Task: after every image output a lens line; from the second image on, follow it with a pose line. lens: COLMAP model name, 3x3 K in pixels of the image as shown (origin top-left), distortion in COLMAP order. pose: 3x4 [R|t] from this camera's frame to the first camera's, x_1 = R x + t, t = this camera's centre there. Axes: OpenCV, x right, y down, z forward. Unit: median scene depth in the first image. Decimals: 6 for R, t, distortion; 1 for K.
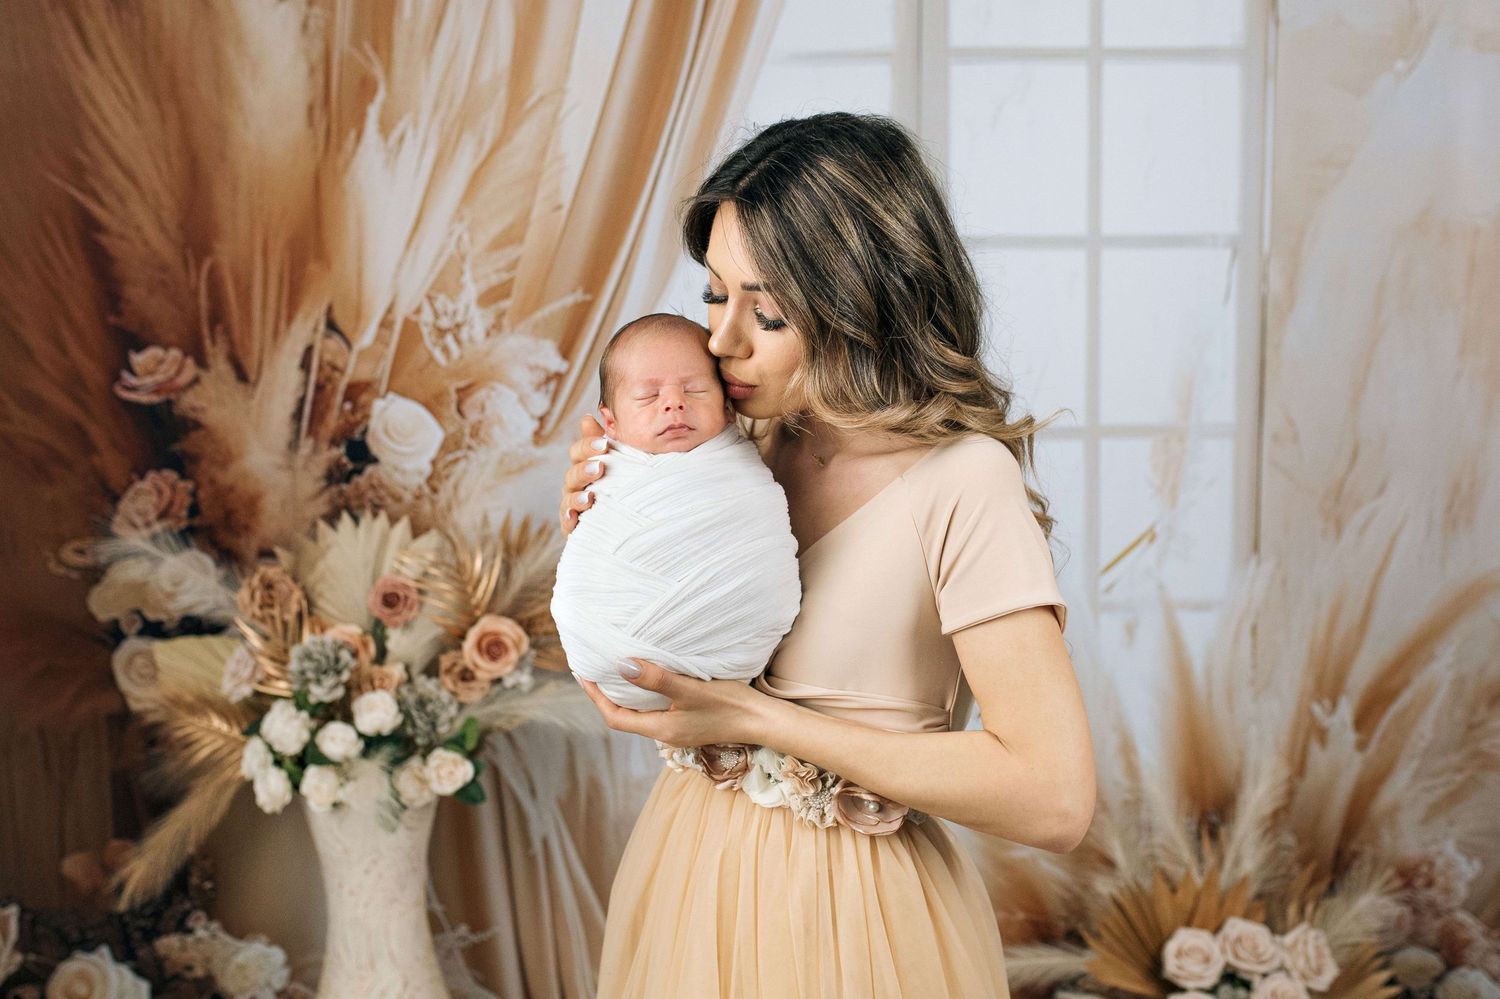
lens RADIAL K [[1621.3, 0, 748.0], [0, 1621.3, 434.4], [0, 0, 1]] dist [-0.033478, 0.000000]
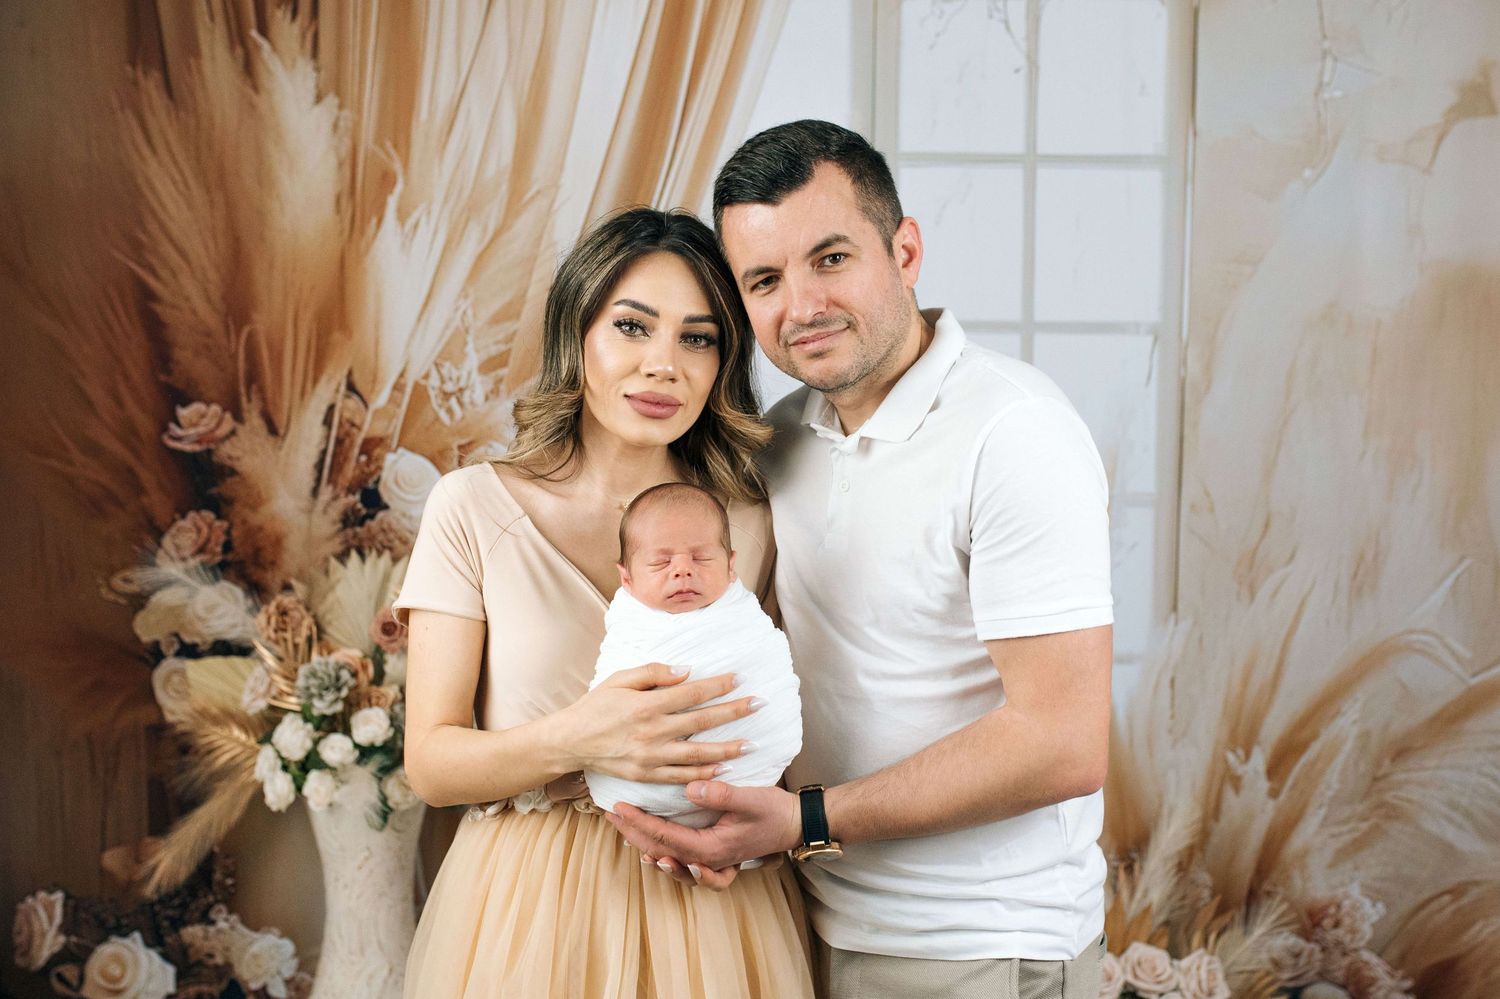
lens RADIAL K [[1621.3, 0, 760.4], [0, 1621.3, 450.1], [0, 0, 1]] dist [-0.033478, 0.000000]
pose [[0.998161, 0.023540, -0.055865, 0.094801], [-0.025658, 0.998967, -0.037492, 0.012181], [0.054925, 0.038856, 0.997734, -0.119229]]
